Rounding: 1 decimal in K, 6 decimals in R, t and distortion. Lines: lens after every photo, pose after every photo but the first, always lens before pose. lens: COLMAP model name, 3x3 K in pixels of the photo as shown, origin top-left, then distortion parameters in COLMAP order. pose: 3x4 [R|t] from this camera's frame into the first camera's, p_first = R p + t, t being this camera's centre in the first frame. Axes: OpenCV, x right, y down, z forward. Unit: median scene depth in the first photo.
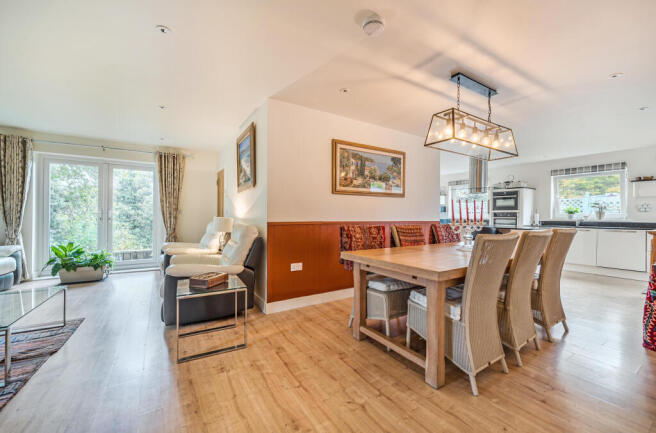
lens RADIAL K [[263.3, 0, 328.6], [0, 263.3, 216.4], [0, 0, 1]] dist [-0.001832, 0.000031]
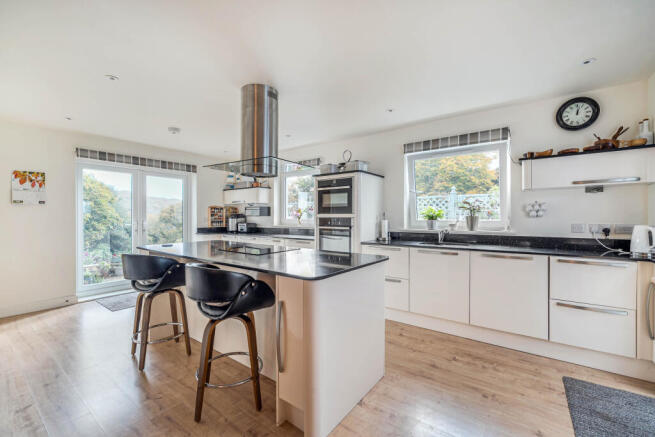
lens RADIAL K [[279.8, 0, 327.7], [0, 279.8, 219.3], [0, 0, 1]] dist [0.001469, -0.000003]
pose [[0.935721, -0.005302, 0.352700, 0.378719], [0.004892, 0.999986, 0.002053, -0.011021], [-0.352706, -0.000195, 0.935734, 0.389563]]
